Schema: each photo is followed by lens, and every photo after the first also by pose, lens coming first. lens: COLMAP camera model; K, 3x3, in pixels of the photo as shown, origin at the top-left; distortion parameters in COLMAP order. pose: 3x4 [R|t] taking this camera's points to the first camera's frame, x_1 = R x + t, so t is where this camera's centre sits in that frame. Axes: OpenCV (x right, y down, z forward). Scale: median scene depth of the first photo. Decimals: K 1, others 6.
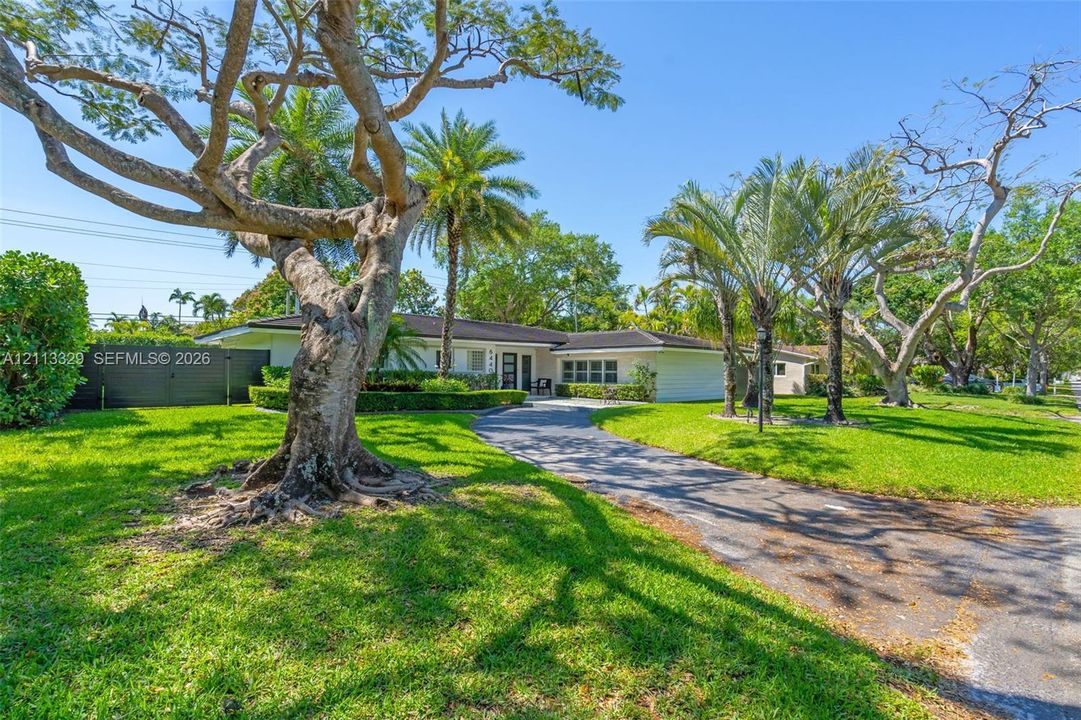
lens RADIAL K [[507.7, 0, 540.5], [0, 507.7, 360.0], [0, 0, 1]] dist [-0.019208, 0.000026]
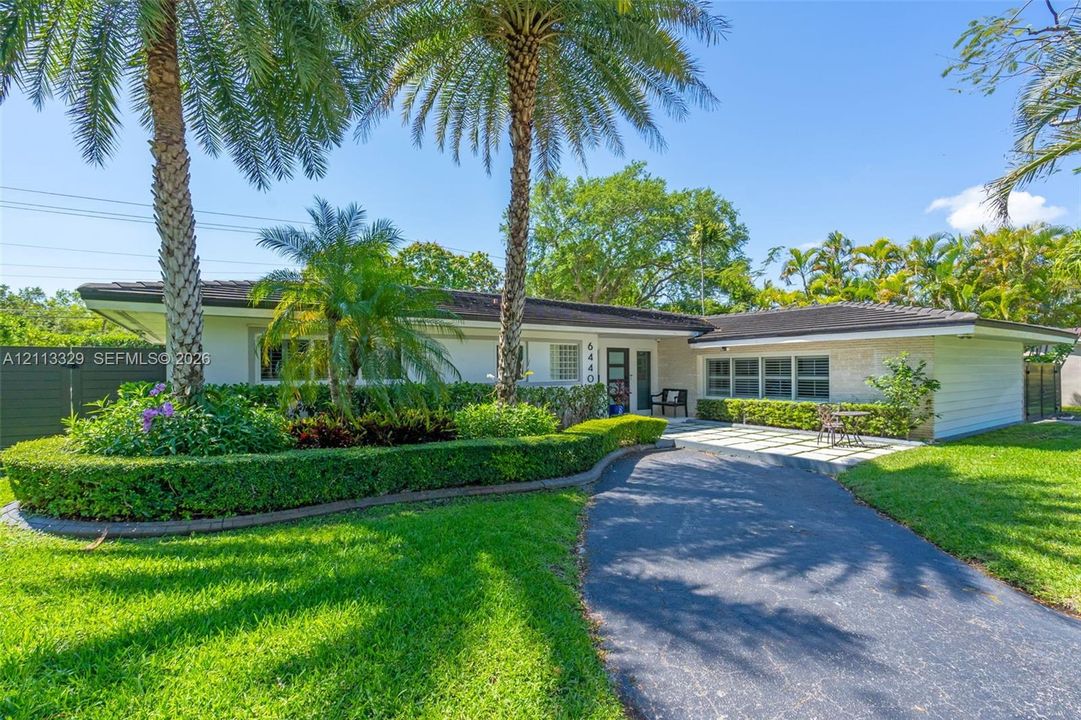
lens RADIAL K [[507.7, 0, 540.5], [0, 507.7, 360.0], [0, 0, 1]] dist [-0.019208, 0.000026]
pose [[0.988898, -0.019136, -0.147359, -0.064831], [0.019458, 0.999810, 0.000744, -0.002075], [0.147317, -0.003603, 0.989083, 0.393424]]
